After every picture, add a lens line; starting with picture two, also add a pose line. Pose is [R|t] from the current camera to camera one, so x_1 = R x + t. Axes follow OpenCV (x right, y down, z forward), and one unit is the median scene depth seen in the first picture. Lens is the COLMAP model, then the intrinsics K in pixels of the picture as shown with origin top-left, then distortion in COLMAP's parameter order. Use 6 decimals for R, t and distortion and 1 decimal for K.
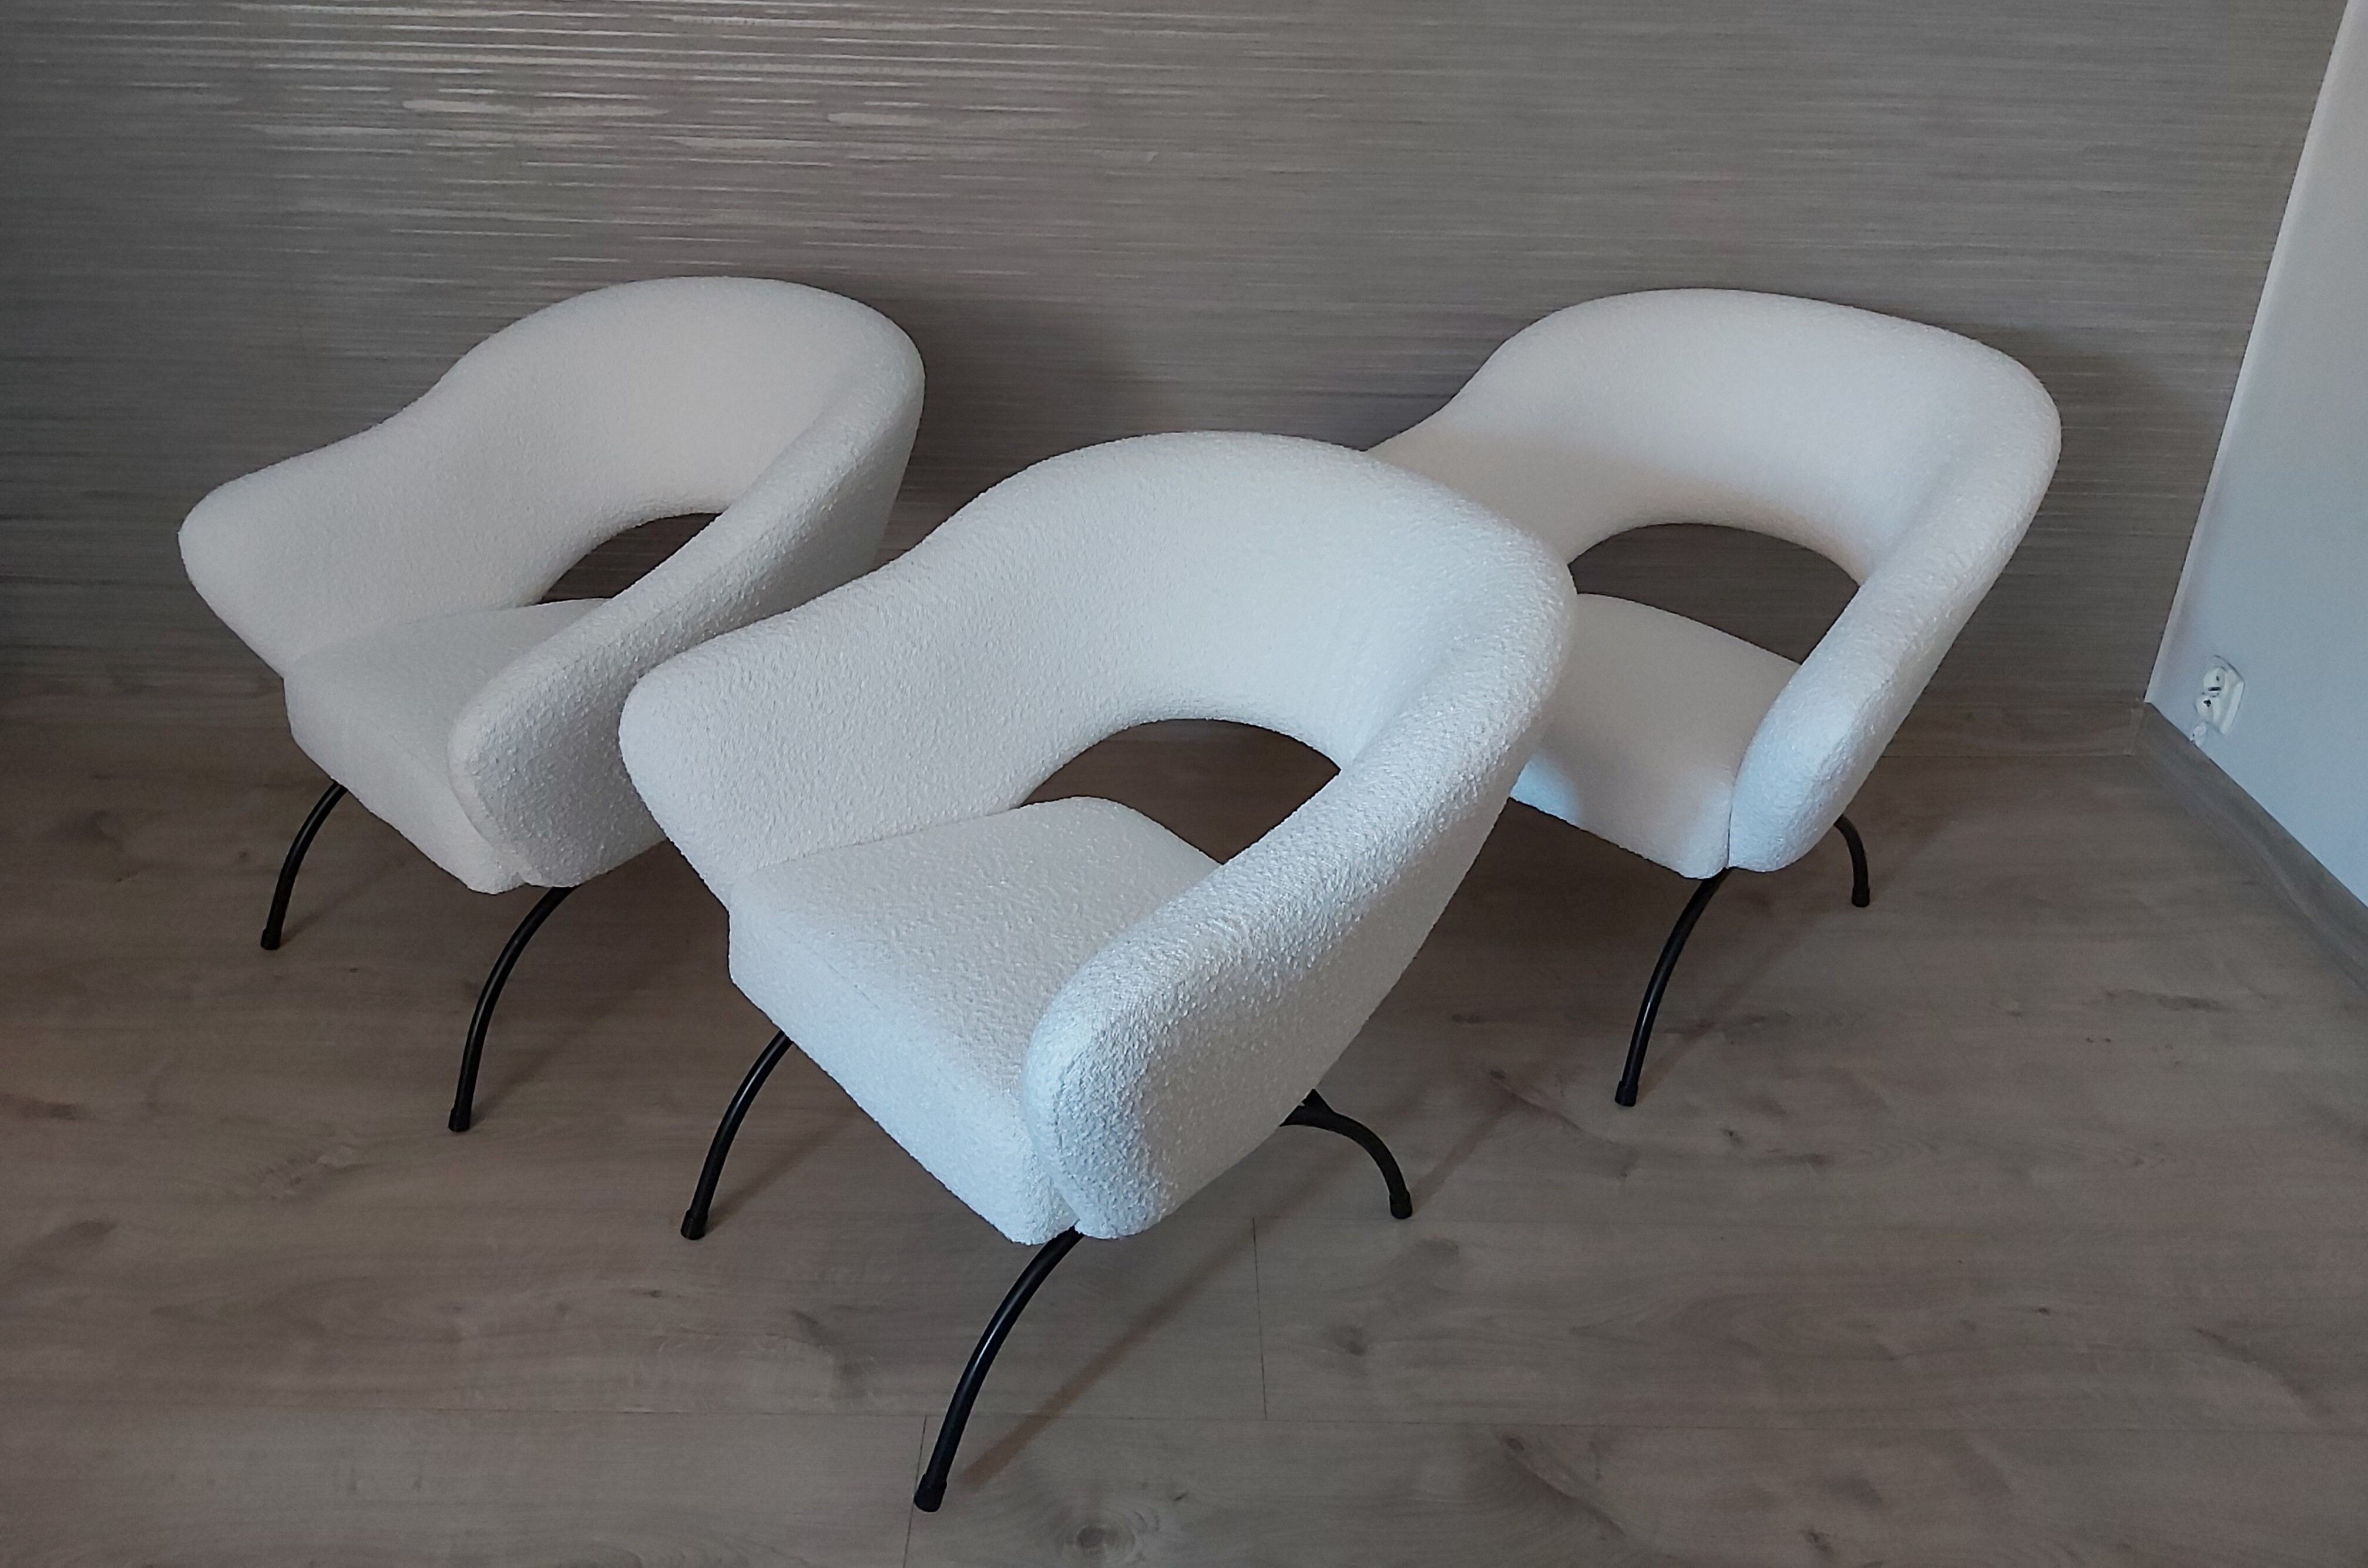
lens RADIAL K [[1819.8, 0, 1135.0], [0, 1819.8, 656.9], [0, 0, 1]] dist [0.017272, -0.043306]
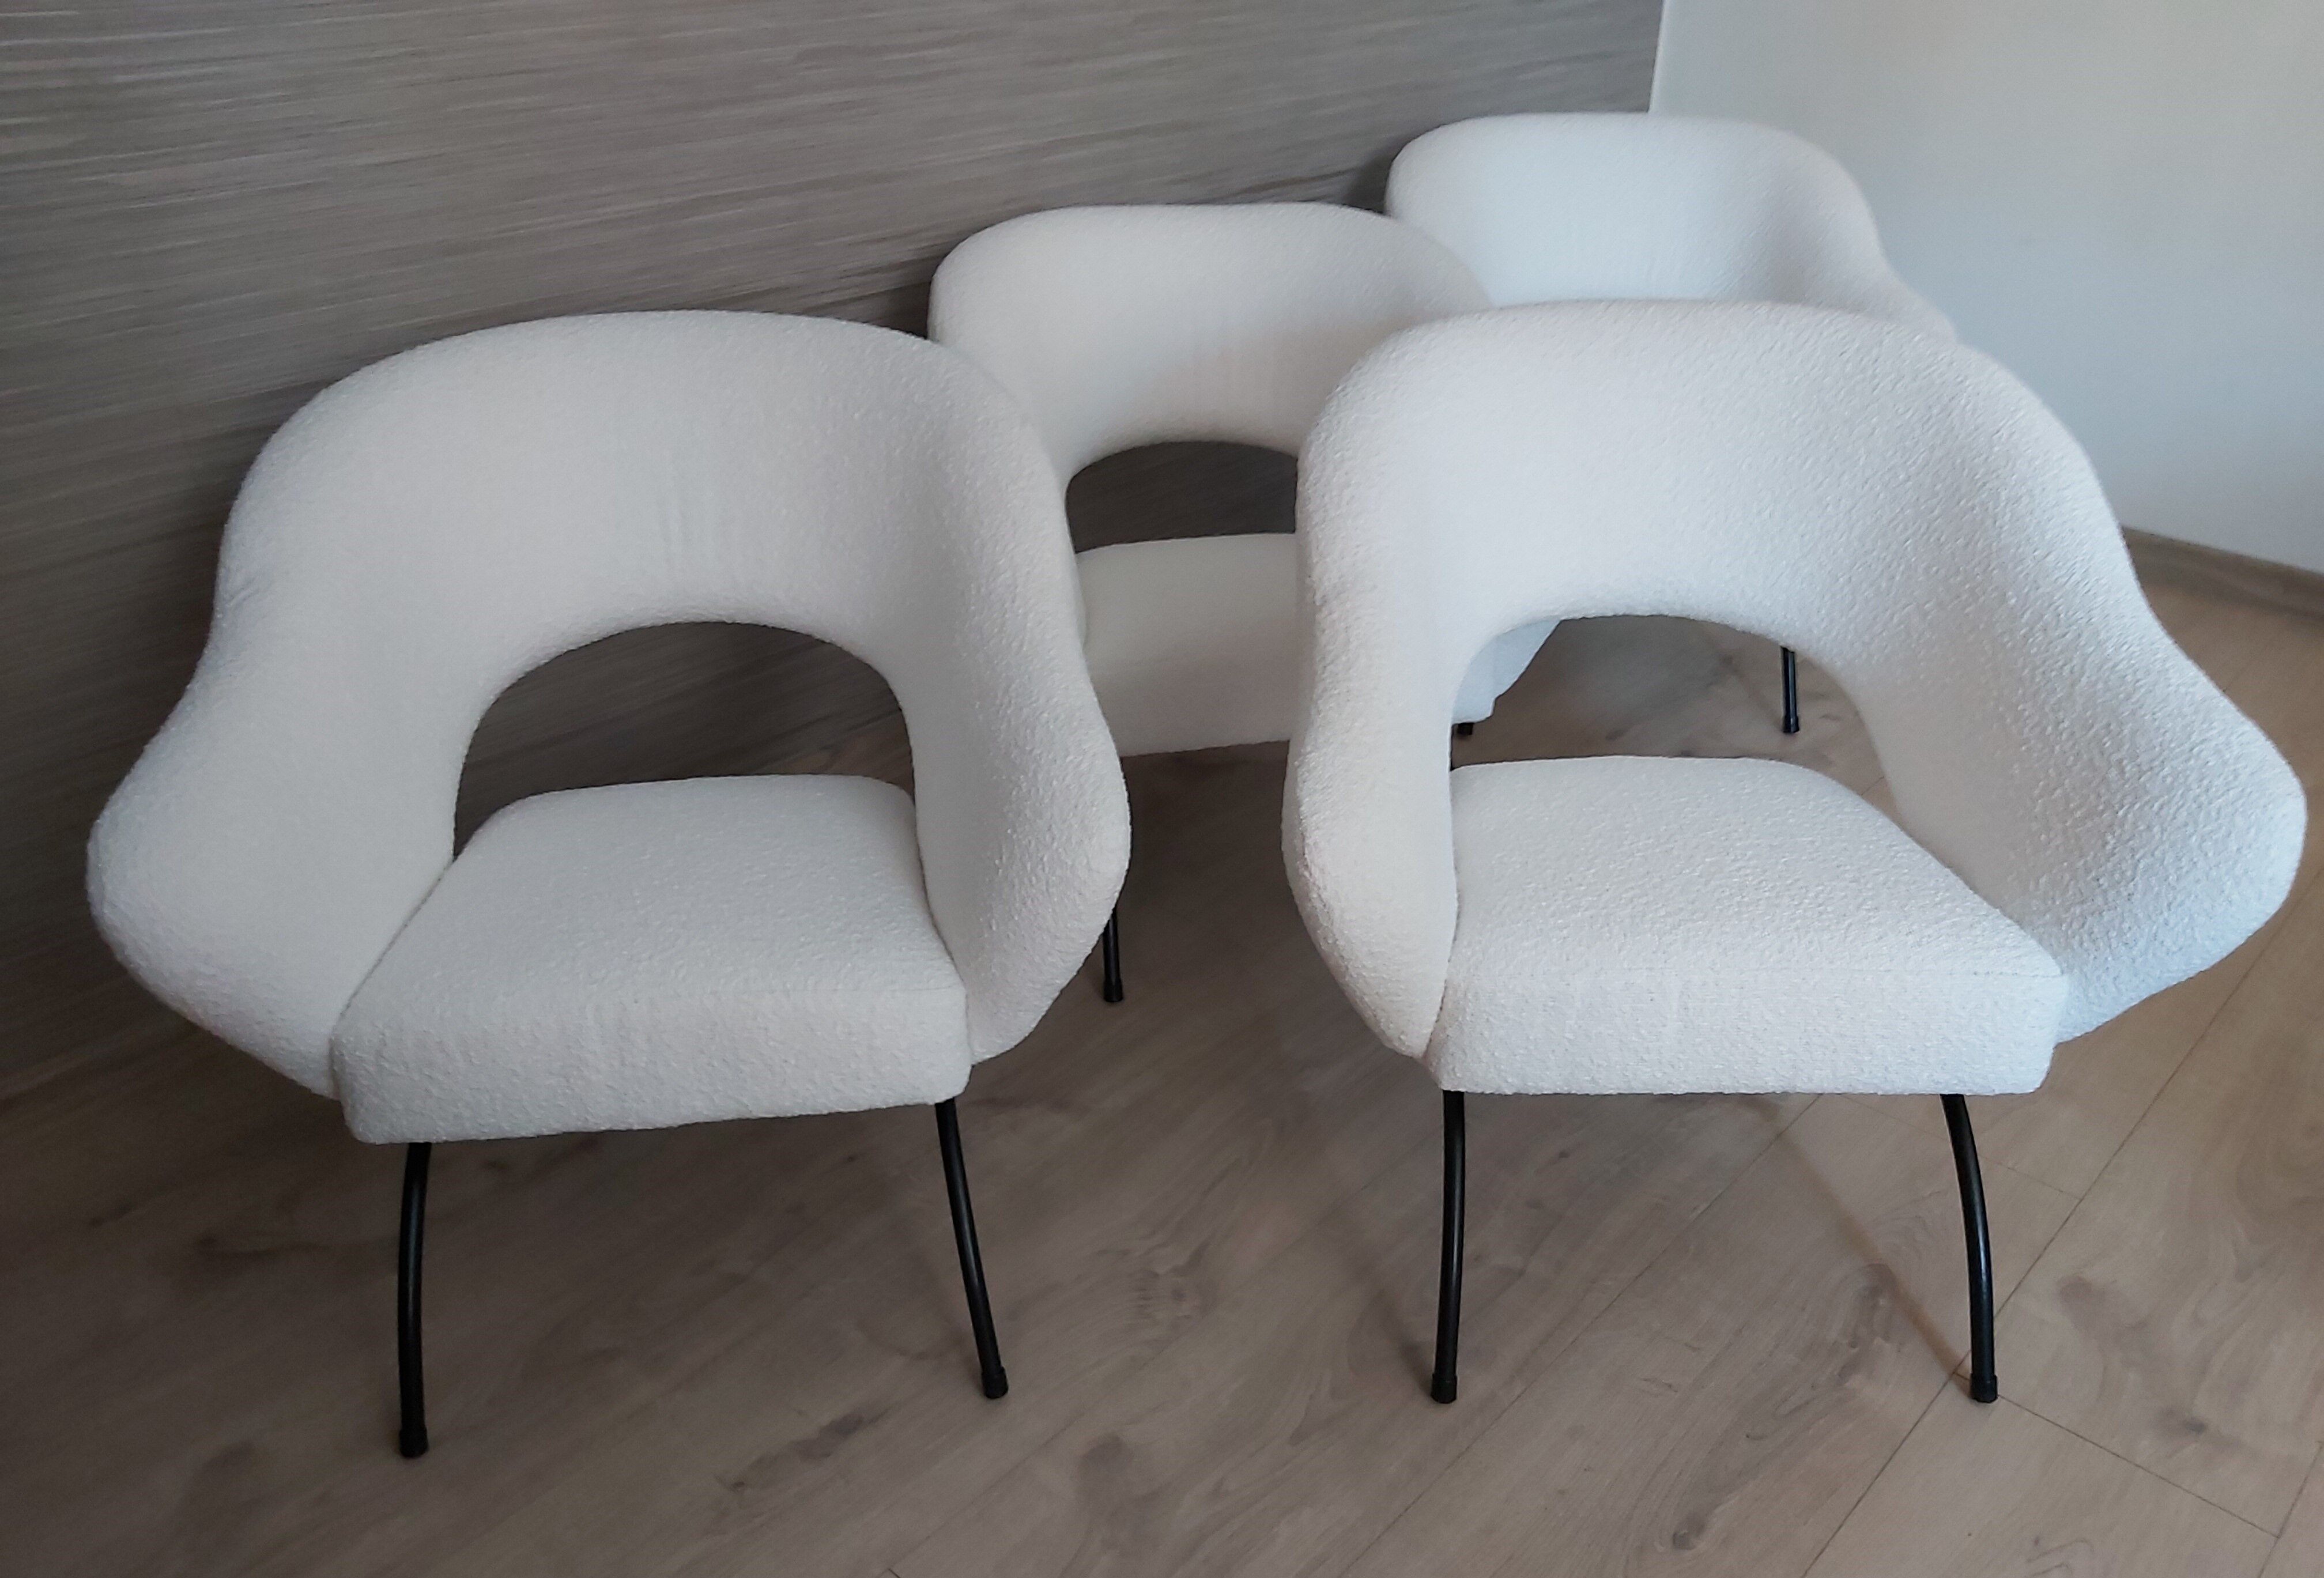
lens RADIAL K [[1785.5, 0, 1157.7], [0, 1785.5, 805.5], [0, 0, 1]] dist [0.000043, 0.017875]
pose [[0.687450, -0.388348, 0.613677, -0.730760], [0.326342, 0.920083, 0.216676, -0.098662], [-0.648779, 0.051315, 0.759245, 0.270900]]
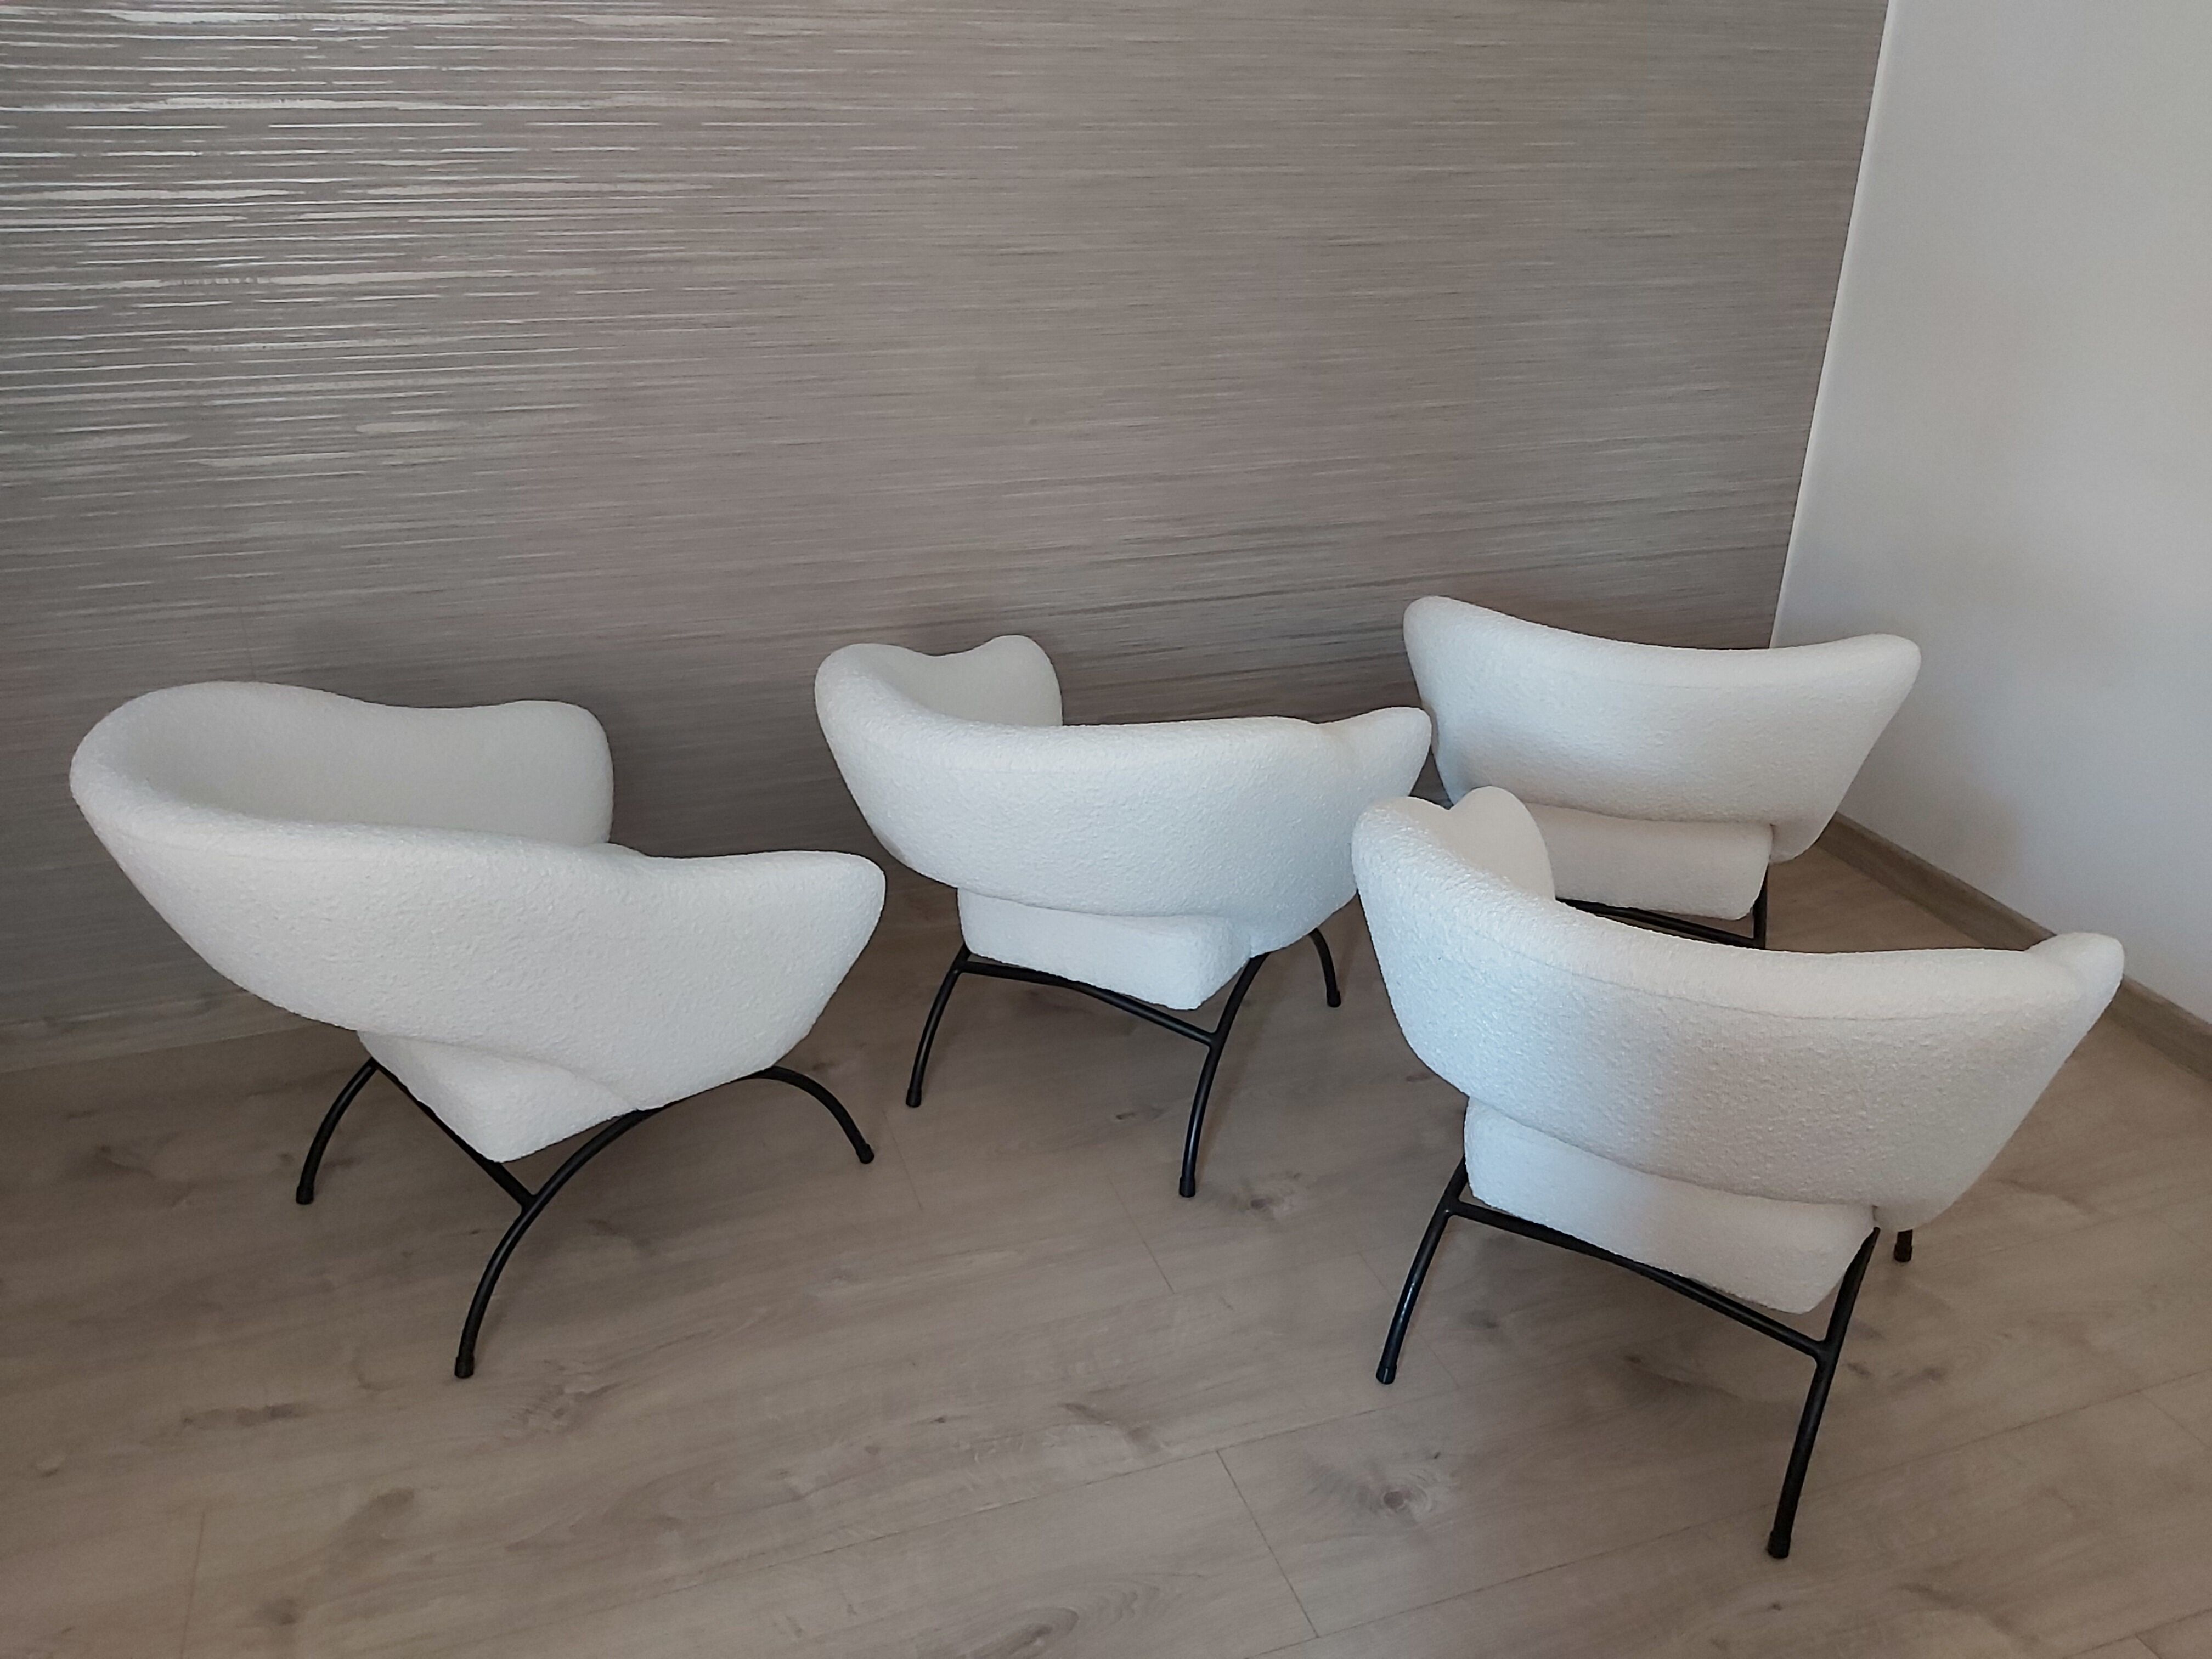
lens RADIAL K [[1679.8, 0, 1072.4], [0, 1679.8, 823.5], [0, 0, 1]] dist [0.037933, -0.068785]
pose [[0.947707, -0.147109, 0.283215, -0.325071], [0.153712, 0.988115, -0.001108, -0.009720], [-0.279686, 0.044584, 0.959056, -0.055416]]
